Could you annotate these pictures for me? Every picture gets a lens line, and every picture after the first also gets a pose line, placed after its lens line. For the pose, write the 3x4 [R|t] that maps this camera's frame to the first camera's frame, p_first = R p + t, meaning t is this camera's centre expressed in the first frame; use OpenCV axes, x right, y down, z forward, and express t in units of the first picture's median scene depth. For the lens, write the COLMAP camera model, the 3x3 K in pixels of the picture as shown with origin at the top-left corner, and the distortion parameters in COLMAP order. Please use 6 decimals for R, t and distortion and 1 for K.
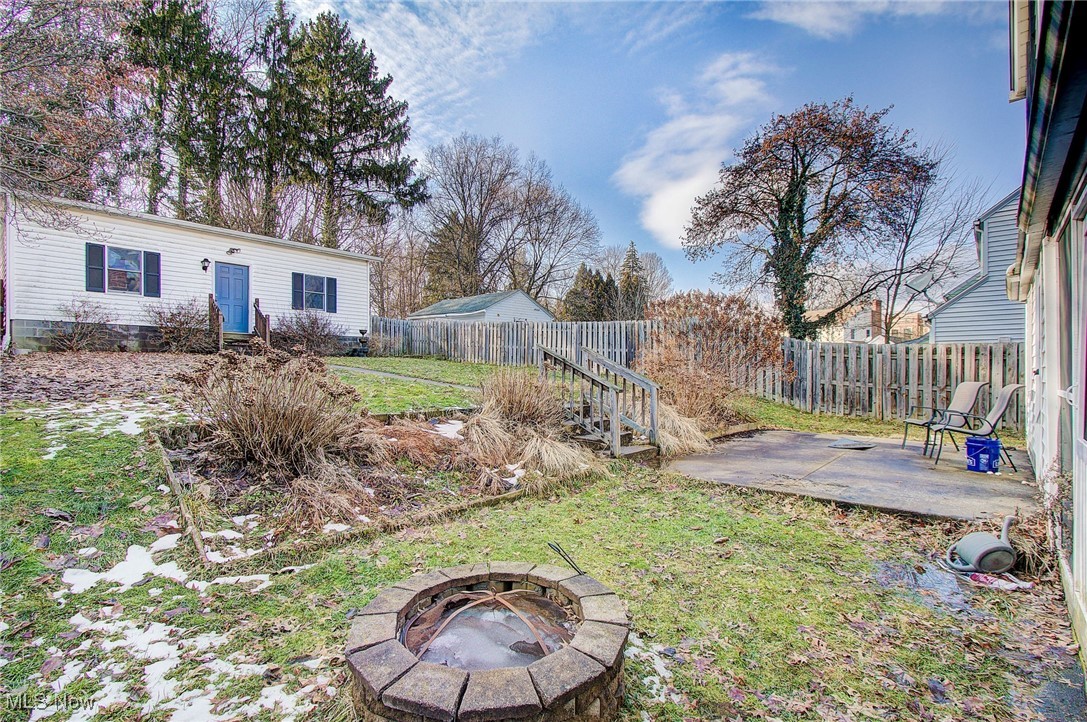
lens RADIAL K [[492.3, 0, 543.5], [0, 492.3, 361.0], [0, 0, 1]] dist [-0.000579, 0.000559]
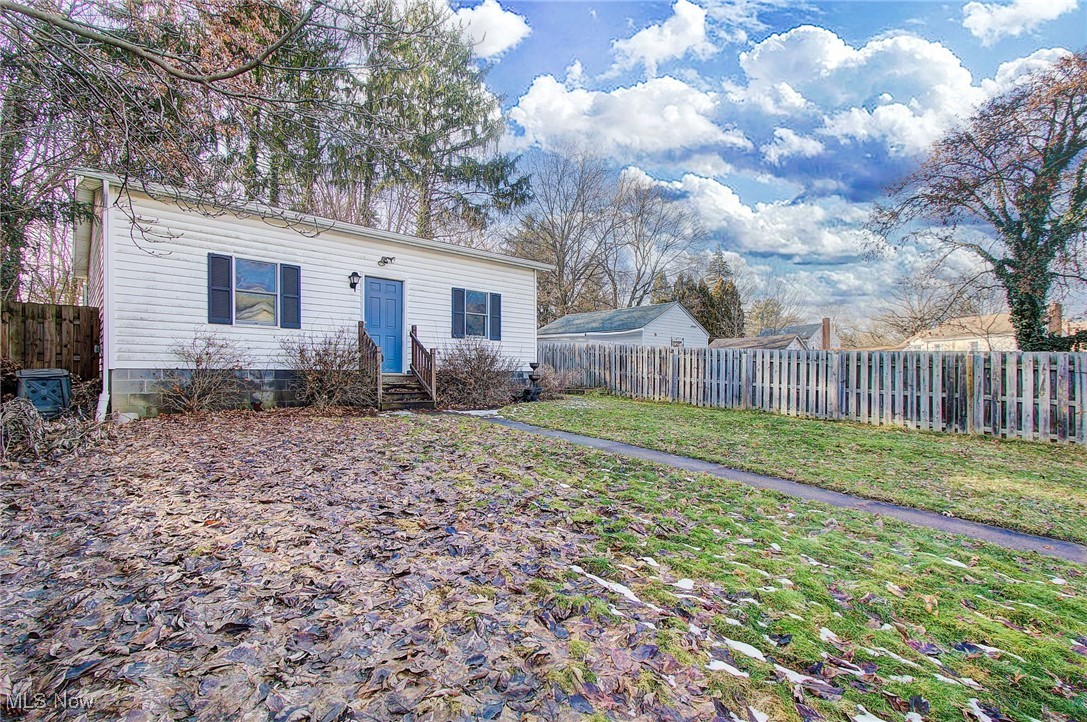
lens RADIAL K [[501.7, 0, 543.5], [0, 501.7, 361.0], [0, 0, 1]] dist [0.007486, 0.000871]
pose [[0.994858, -0.004923, -0.101155, -0.293261], [0.003305, 0.999864, -0.016150, -0.056921], [0.101221, 0.015733, 0.994740, 0.259899]]
